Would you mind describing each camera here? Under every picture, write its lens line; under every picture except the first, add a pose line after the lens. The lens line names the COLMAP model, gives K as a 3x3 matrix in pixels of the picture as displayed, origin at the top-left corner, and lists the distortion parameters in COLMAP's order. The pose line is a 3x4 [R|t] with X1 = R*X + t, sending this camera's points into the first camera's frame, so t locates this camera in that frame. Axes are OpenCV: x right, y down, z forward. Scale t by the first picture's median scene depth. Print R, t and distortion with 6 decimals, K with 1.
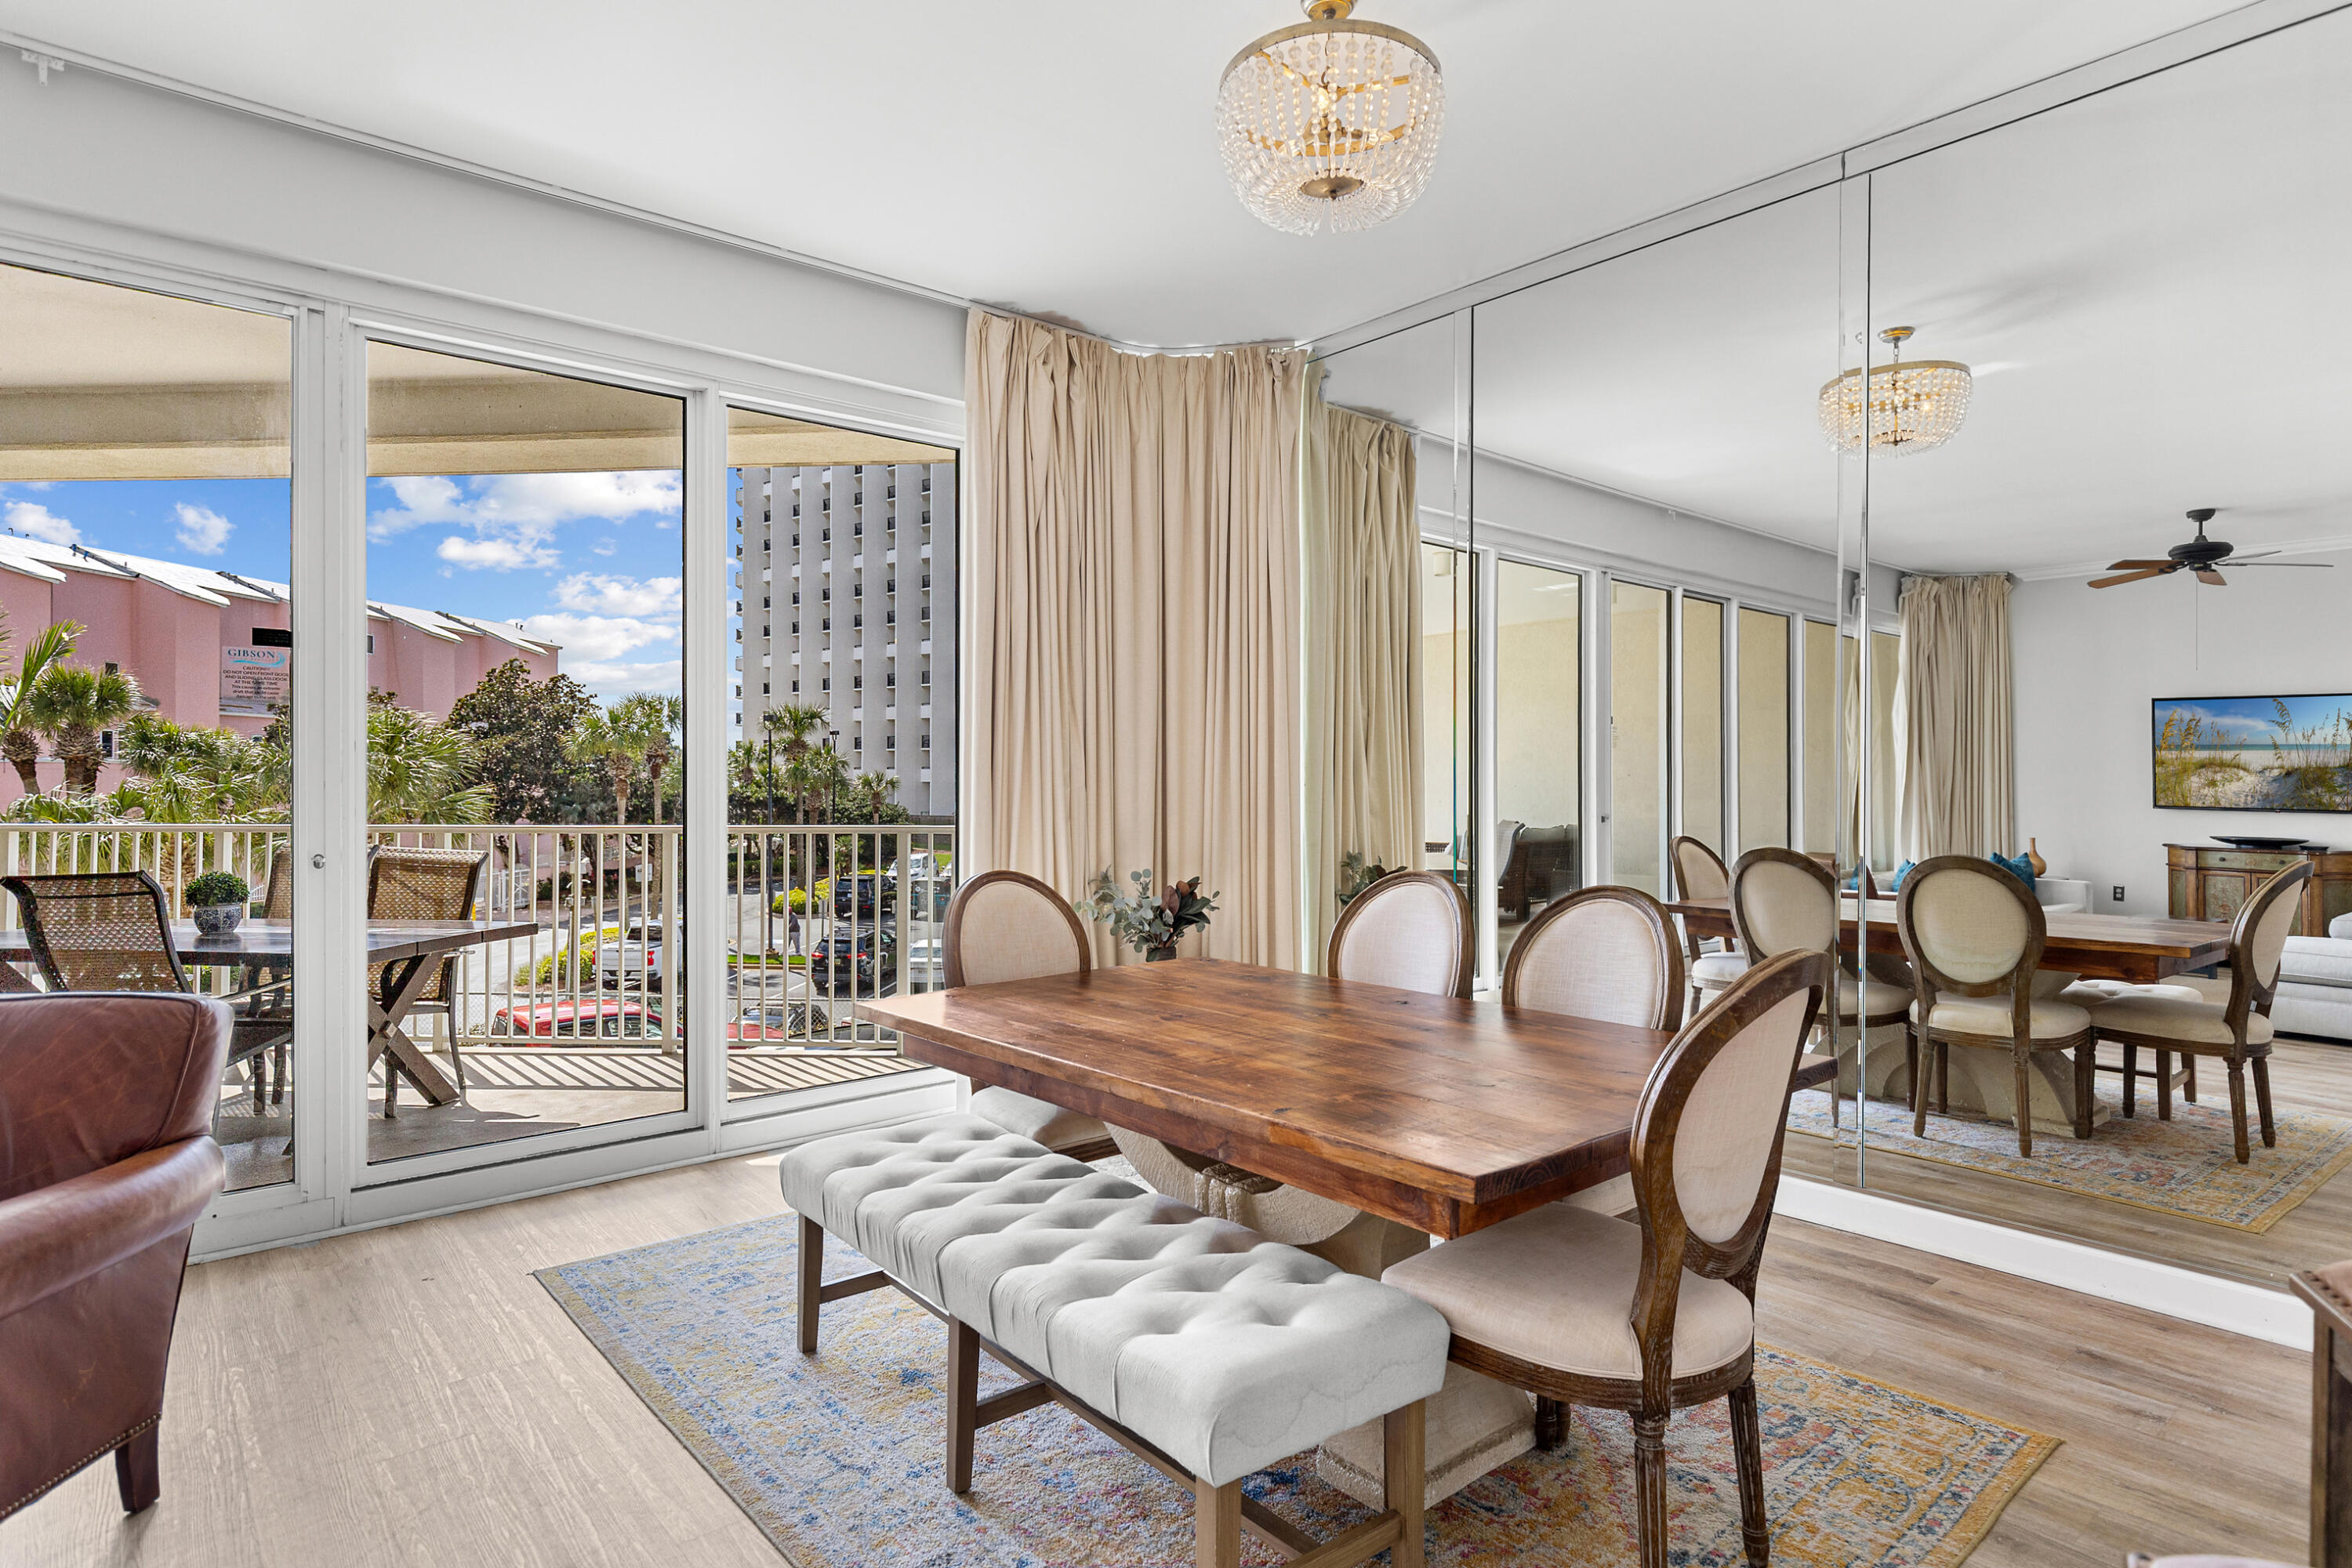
lens RADIAL K [[1269.5, 0, 1183.6], [0, 1269.5, 787.1], [0, 0, 1]] dist [0.000795, 0.001374]
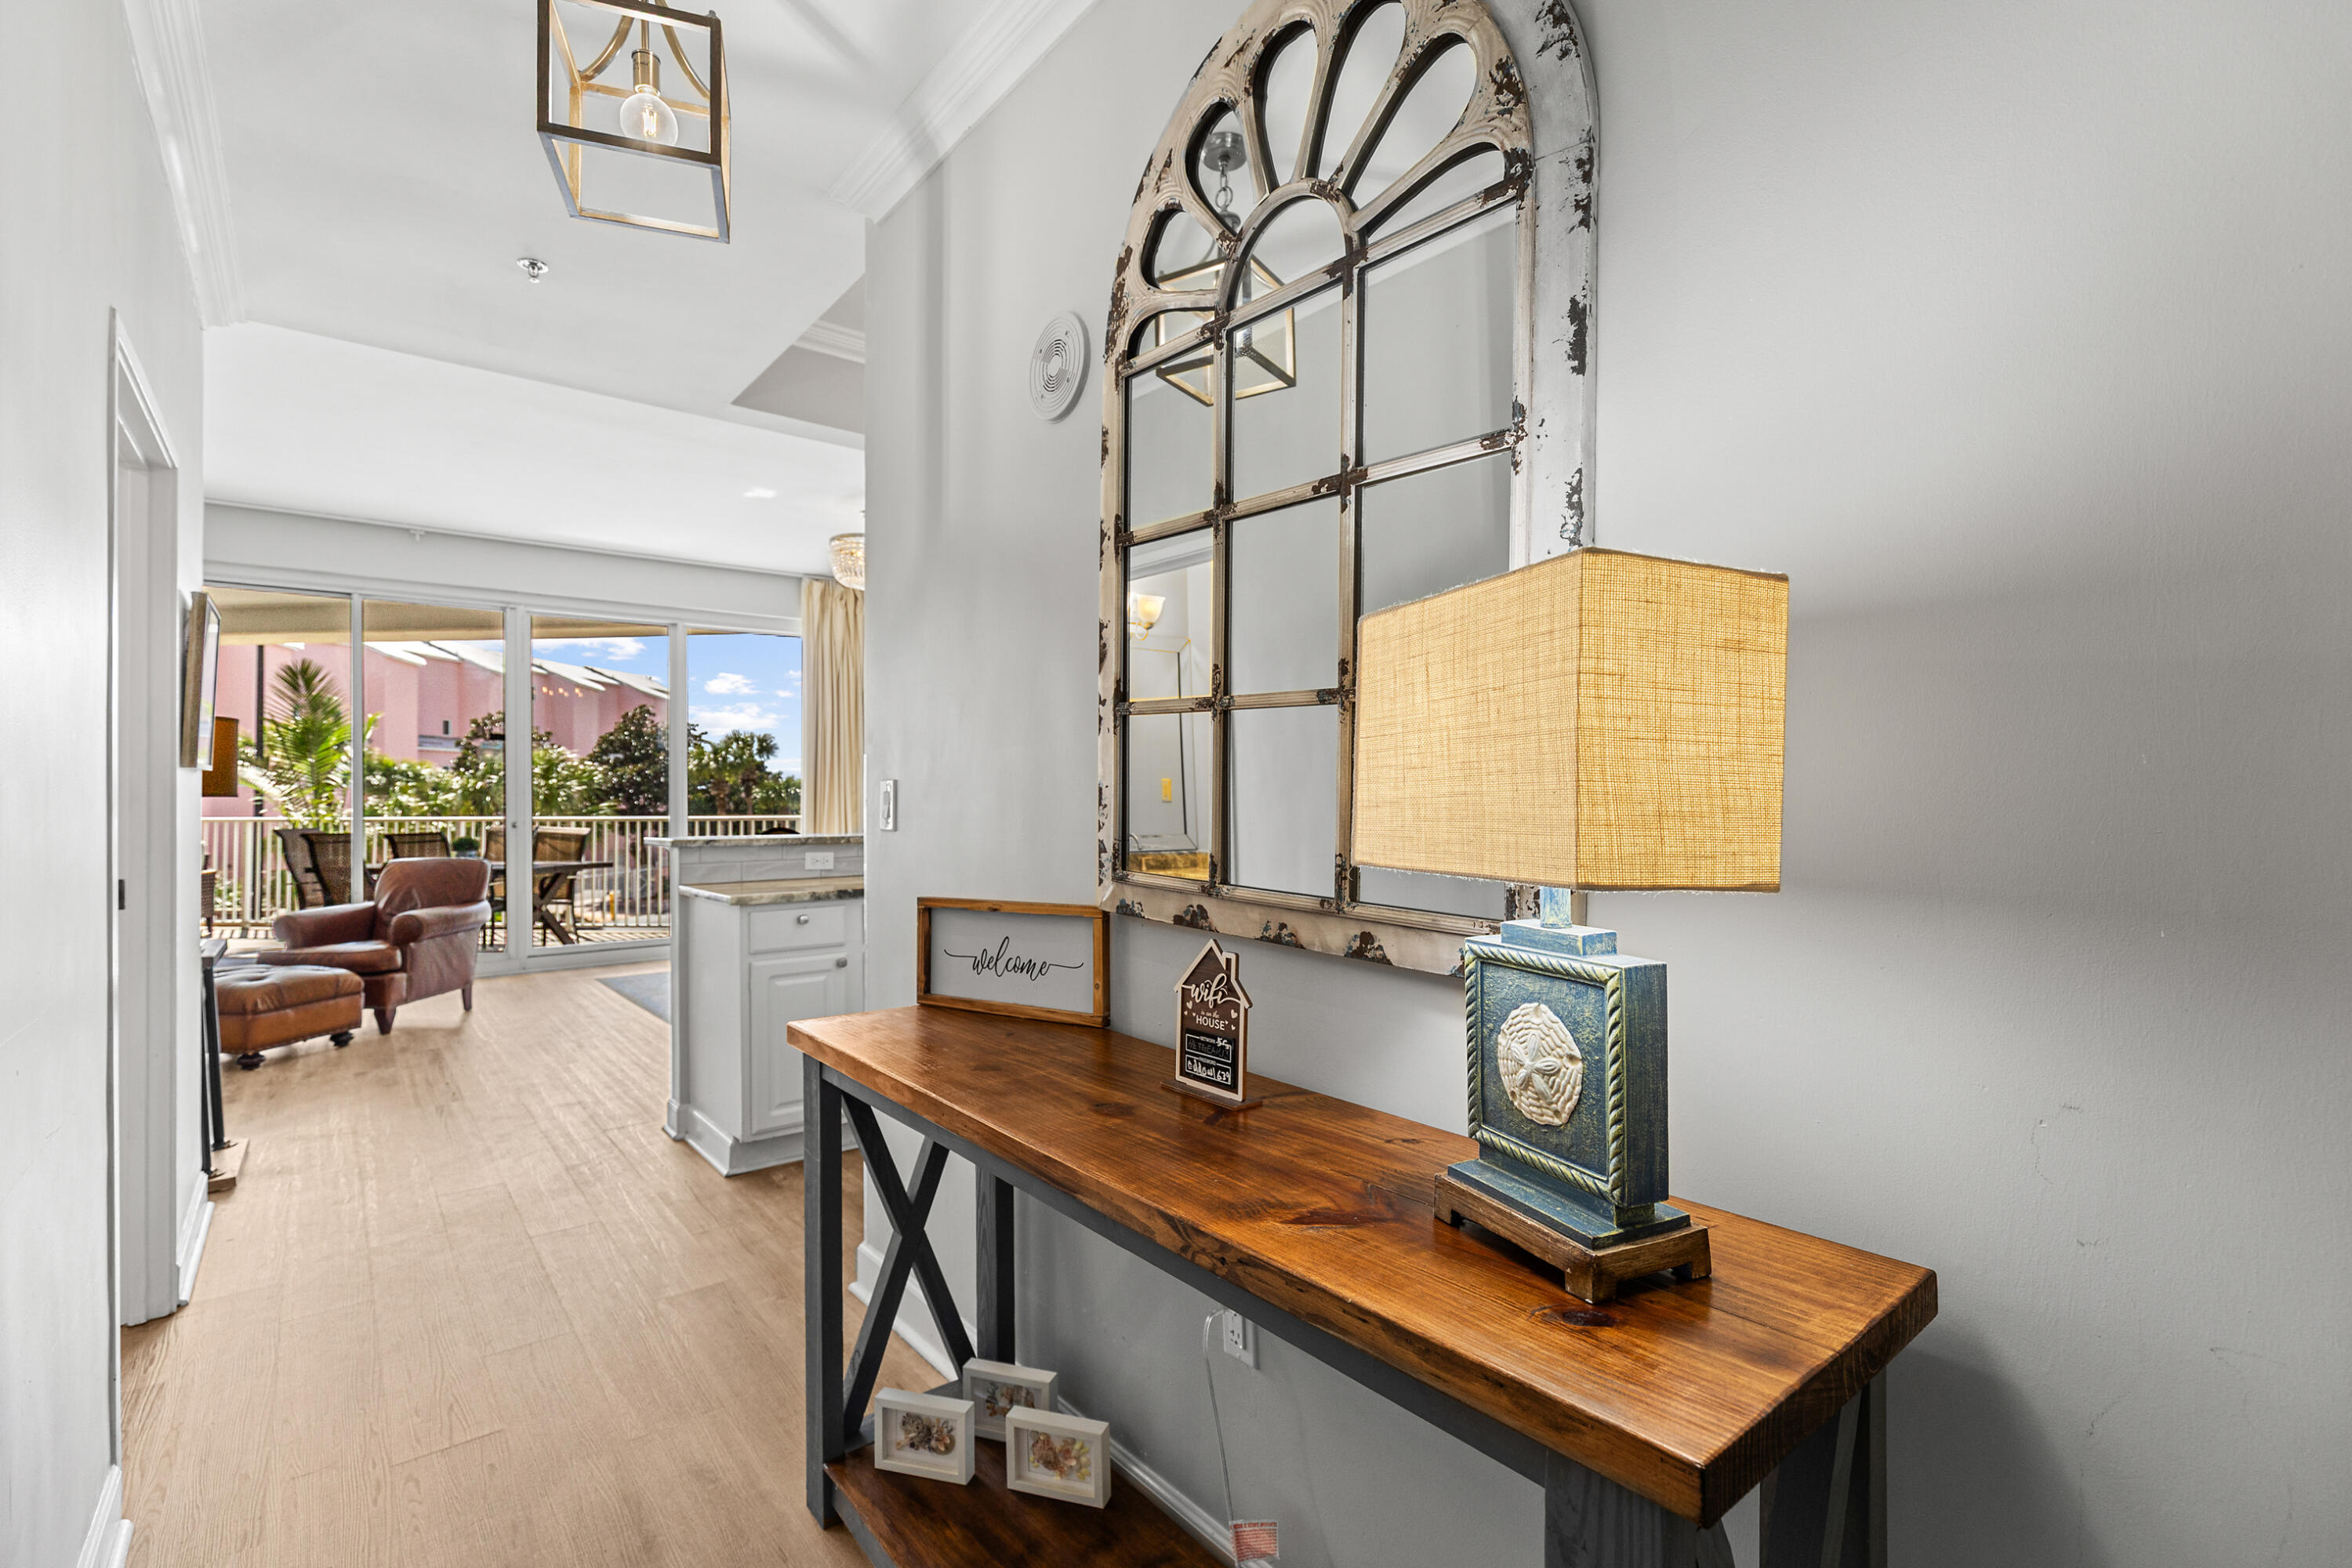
lens RADIAL K [[1071.3, 0, 1181.0], [0, 1071.3, 797.3], [0, 0, 1]] dist [0.009404, -0.002593]
pose [[0.999637, -0.003917, -0.026638, 0.424238], [0.003764, 0.999976, -0.005797, 0.013141], [0.026660, 0.005695, 0.999628, -0.666602]]
